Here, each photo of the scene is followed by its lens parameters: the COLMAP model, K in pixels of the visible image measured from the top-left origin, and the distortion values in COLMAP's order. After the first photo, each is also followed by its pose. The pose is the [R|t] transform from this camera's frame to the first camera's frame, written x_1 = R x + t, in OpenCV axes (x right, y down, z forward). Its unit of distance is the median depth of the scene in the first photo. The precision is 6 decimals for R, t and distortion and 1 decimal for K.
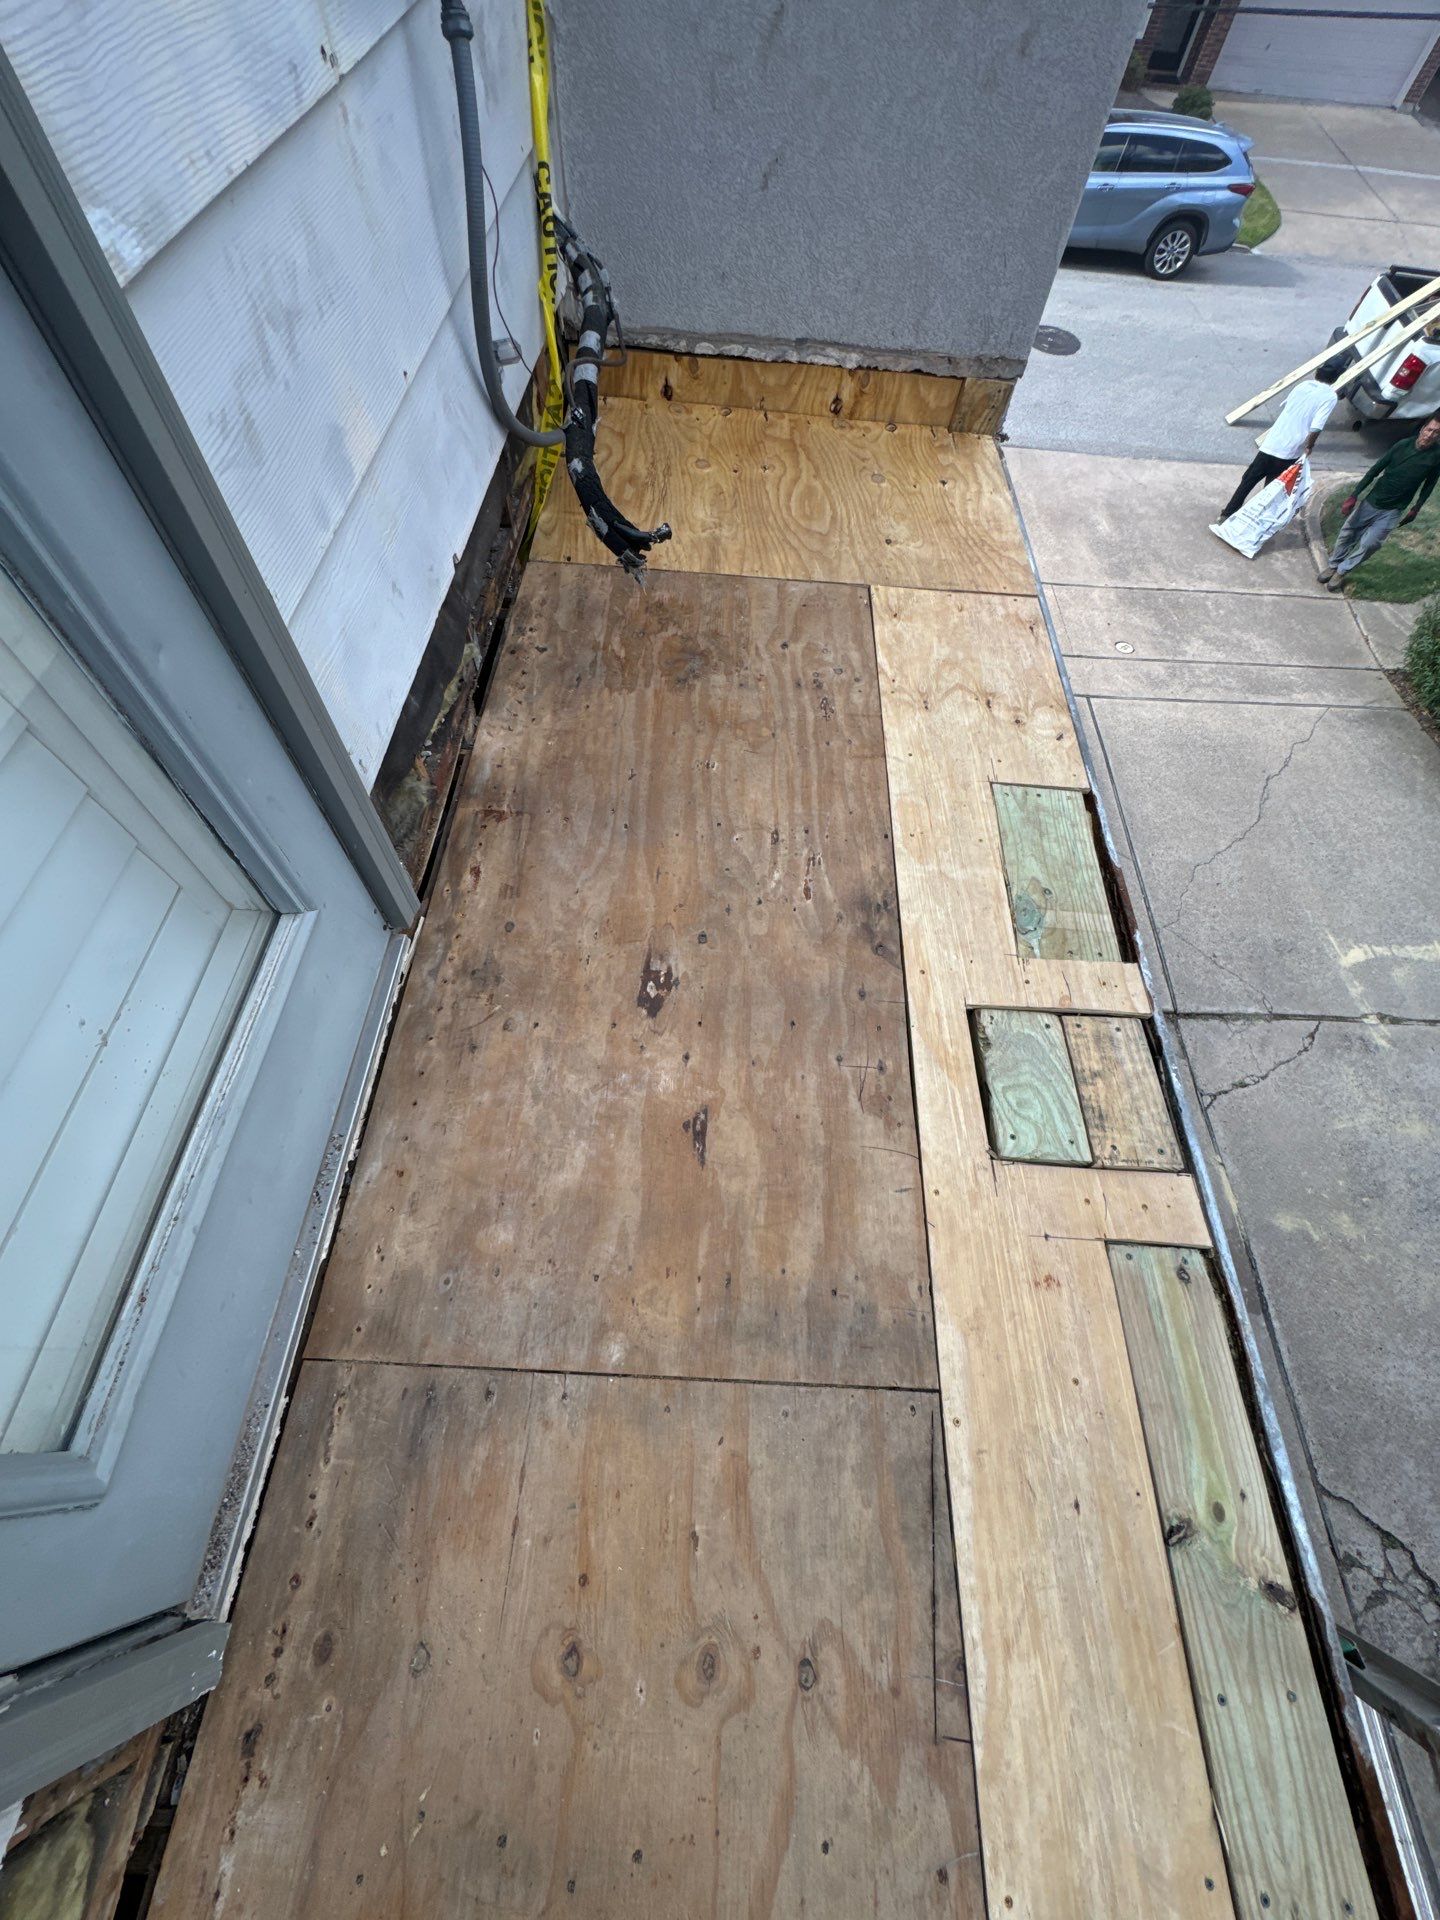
lens RADIAL K [[752.9, 0, 683.6], [0, 752.9, 956.0], [0, 0, 1]] dist [-0.005706, 0.000857]
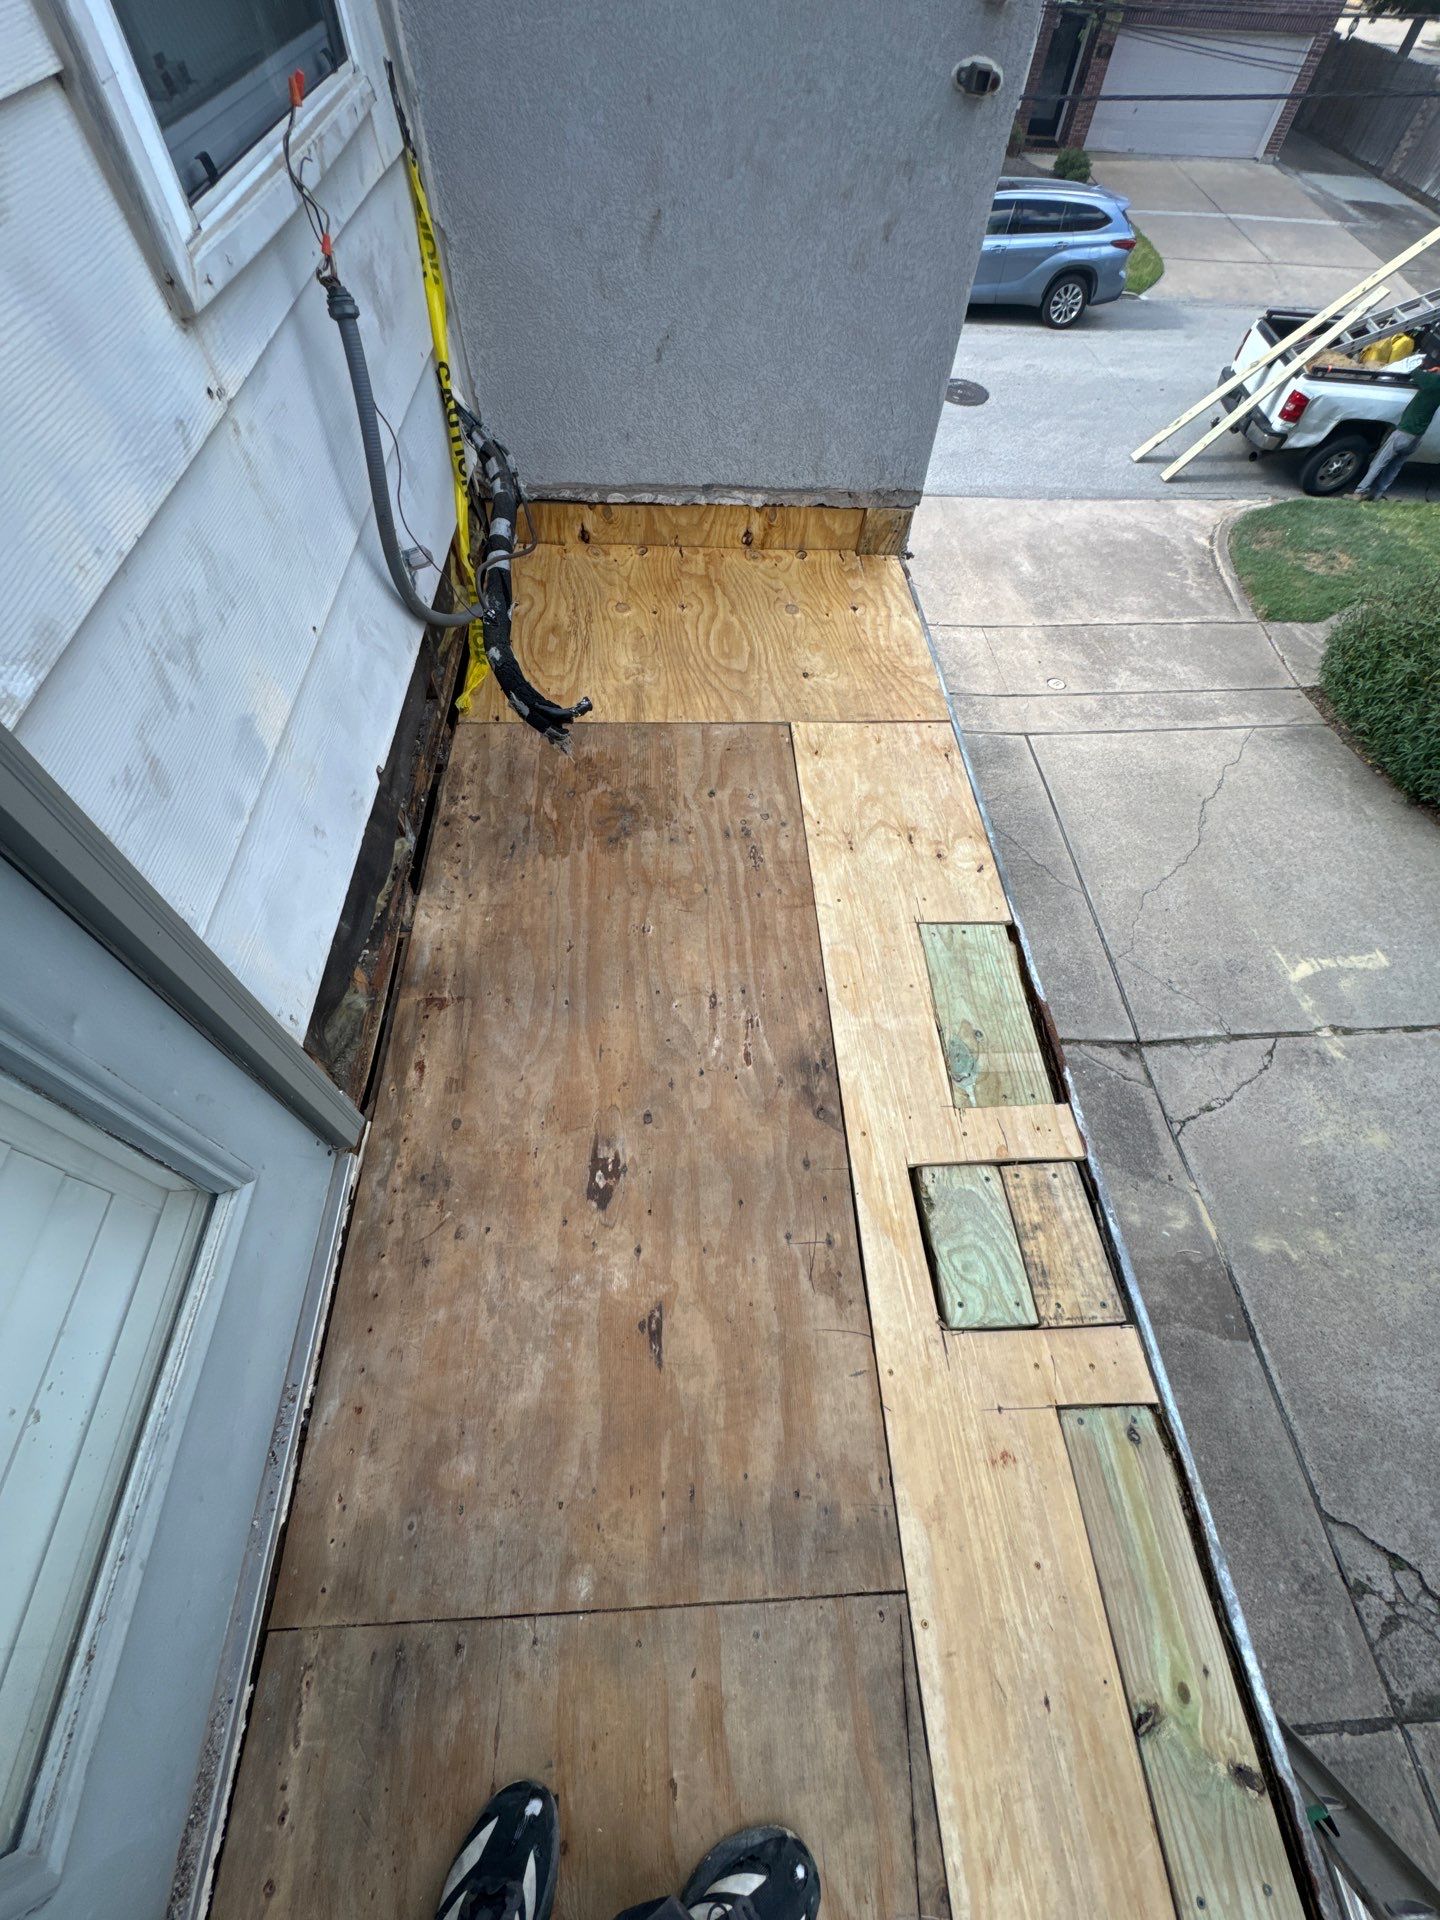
lens RADIAL K [[752.9, 0, 682.1], [0, 752.9, 960.2], [0, 0, 1]] dist [-0.005706, 0.000857]
pose [[0.996408, -0.078262, 0.032351, 0.057302], [0.079511, 0.996059, -0.039296, -0.200180], [-0.029148, 0.041727, 0.998704, -0.031037]]
